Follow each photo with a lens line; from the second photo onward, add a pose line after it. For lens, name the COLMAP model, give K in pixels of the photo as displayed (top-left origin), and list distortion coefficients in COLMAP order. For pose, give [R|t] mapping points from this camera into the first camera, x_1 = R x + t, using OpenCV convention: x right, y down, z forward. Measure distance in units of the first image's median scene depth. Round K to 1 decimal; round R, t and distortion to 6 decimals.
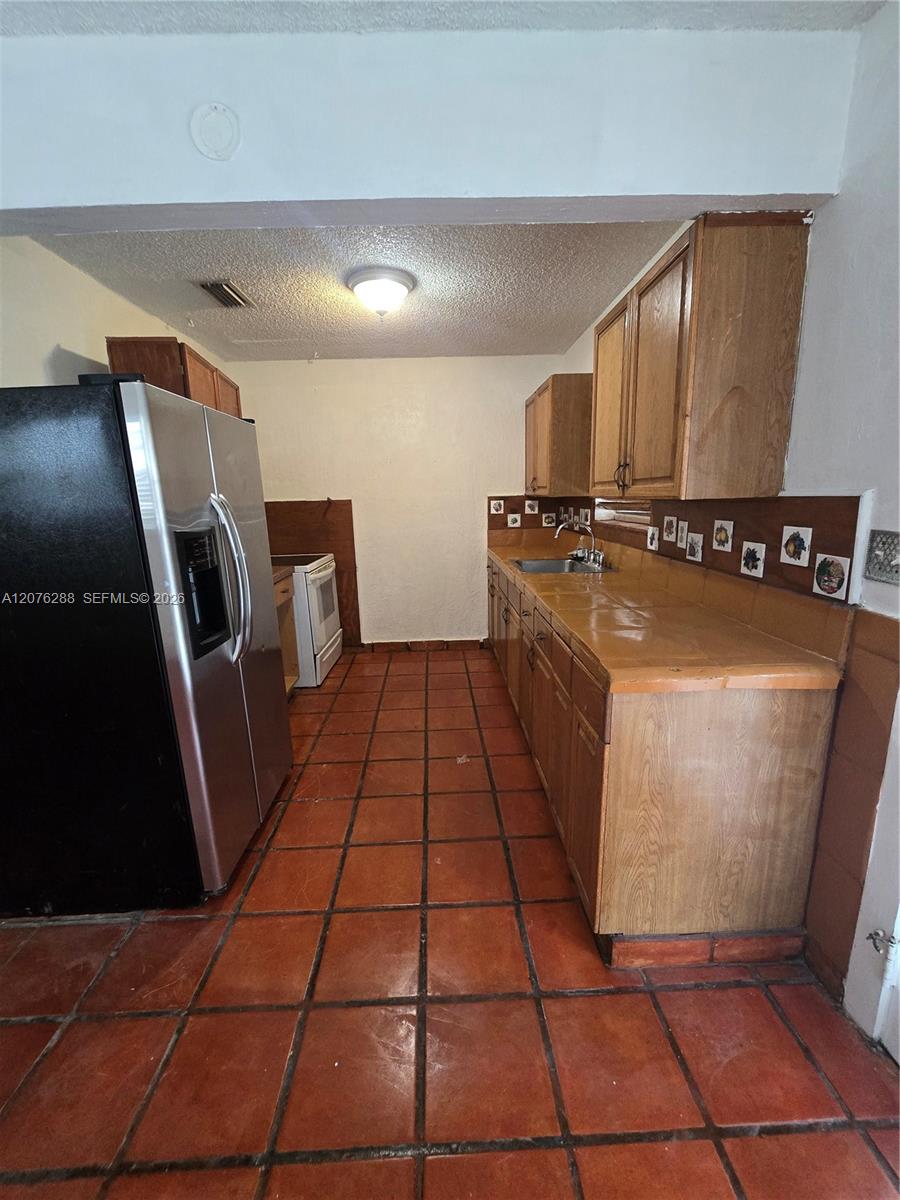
lens RADIAL K [[489.0, 0, 445.0], [0, 489.0, 603.3], [0, 0, 1]] dist [-0.004454, 0.000587]
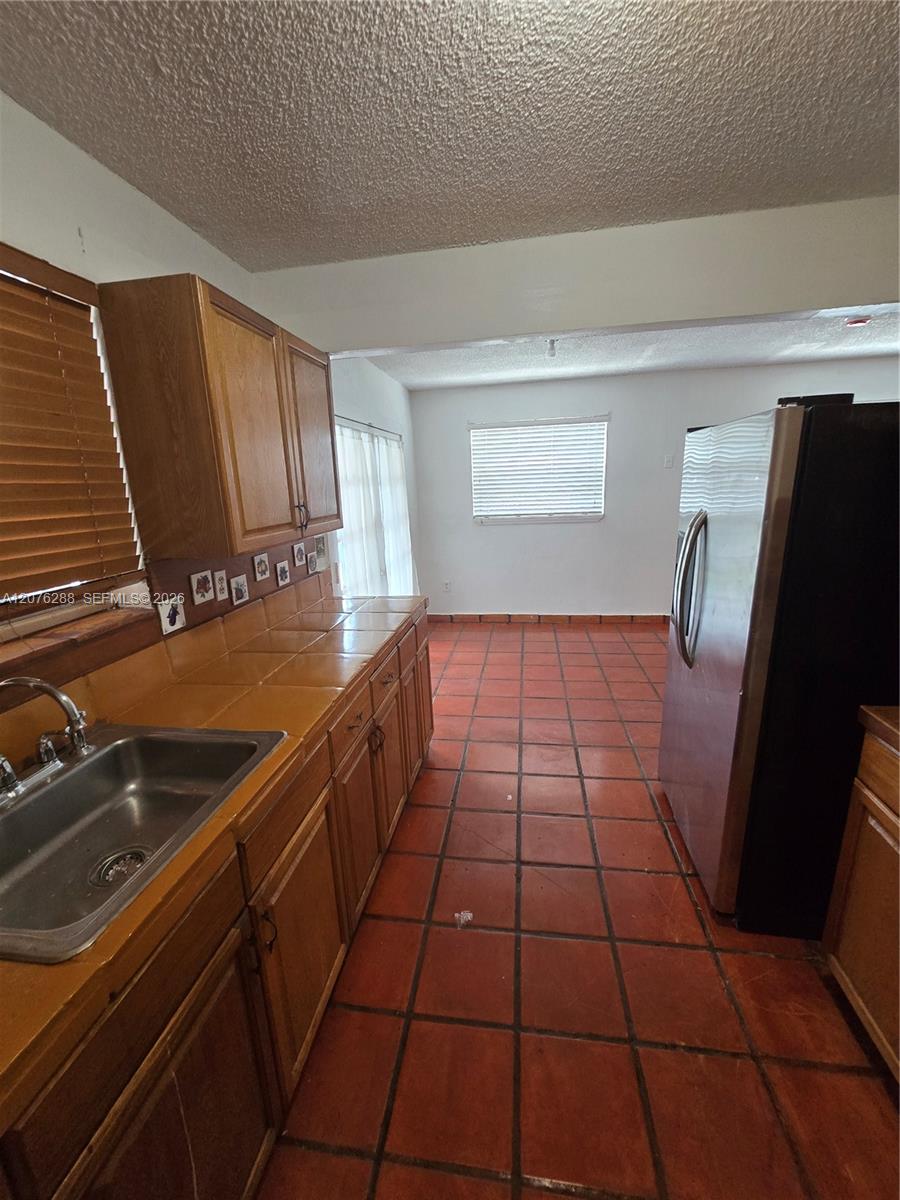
lens RADIAL K [[489.0, 0, 451.7], [0, 489.0, 604.1], [0, 0, 1]] dist [-0.004454, 0.000587]
pose [[-0.983031, 0.020771, 0.182262, -0.107345], [0.099966, 0.893734, 0.437317, -0.496150], [-0.153811, 0.448116, -0.880644, 1.871232]]
